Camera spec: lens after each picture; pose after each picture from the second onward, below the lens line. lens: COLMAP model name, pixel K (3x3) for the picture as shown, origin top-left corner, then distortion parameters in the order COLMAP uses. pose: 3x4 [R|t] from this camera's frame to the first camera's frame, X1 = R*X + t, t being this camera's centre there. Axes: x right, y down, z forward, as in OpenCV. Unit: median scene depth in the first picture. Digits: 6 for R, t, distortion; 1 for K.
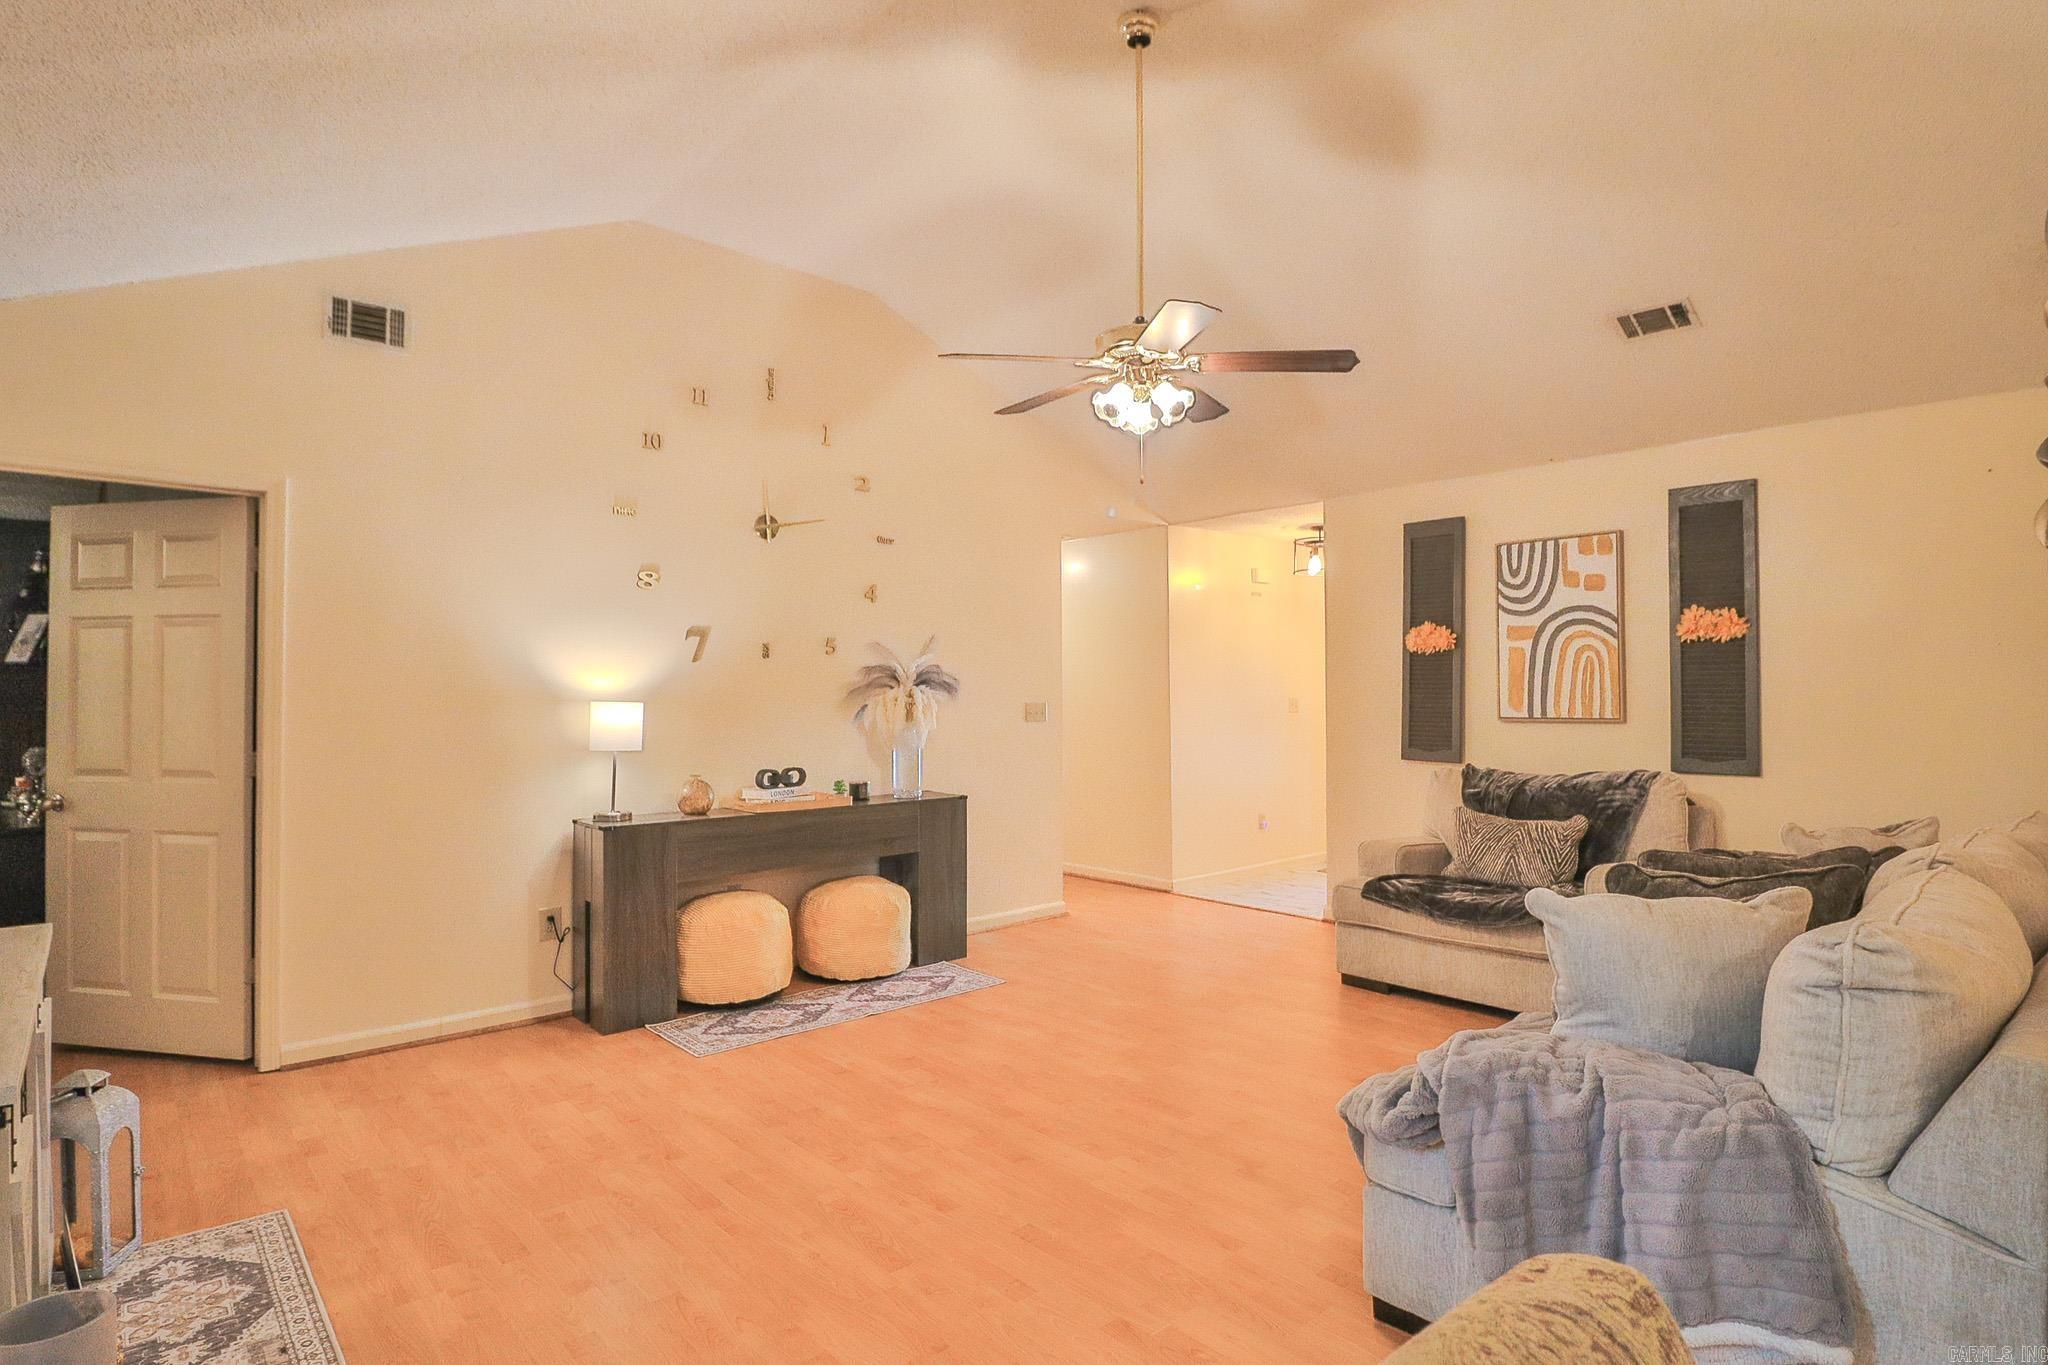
lens RADIAL K [[1073.9, 0, 1075.1], [0, 1073.9, 676.8], [0, 0, 1]] dist [0.000296, -0.013330]
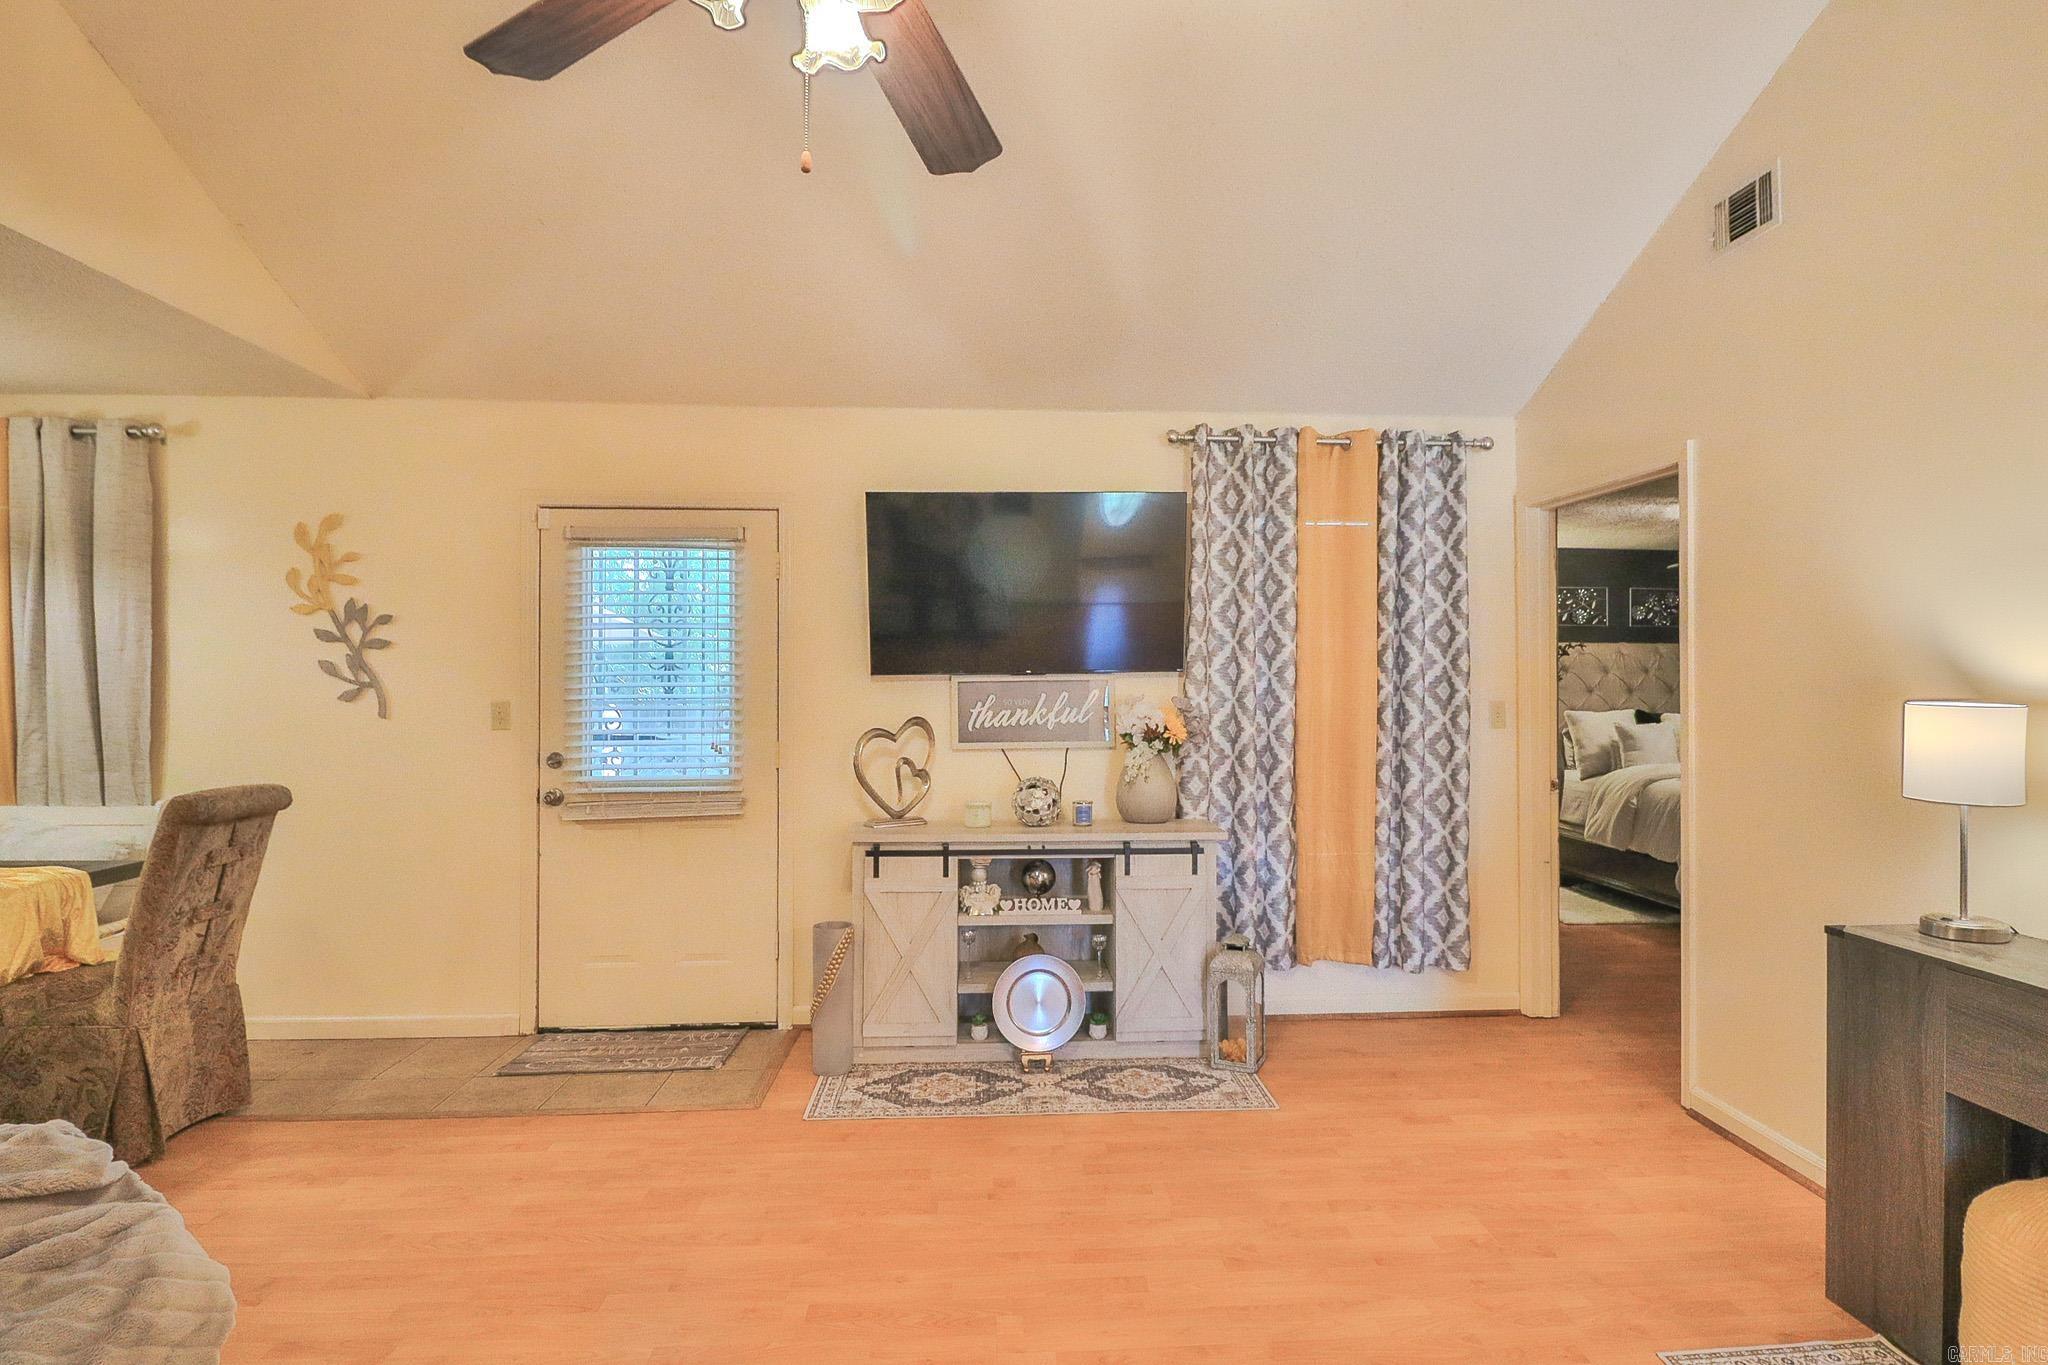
lens RADIAL K [[1067.4, 0, 1026.4], [0, 1067.4, 675.0], [0, 0, 1]] dist [-0.002605, -0.011687]
pose [[-0.636696, -0.003571, -0.771107, 0.229198], [0.013519, 0.999784, -0.015792, 0.009890], [0.770997, -0.020479, -0.636510, 0.916487]]
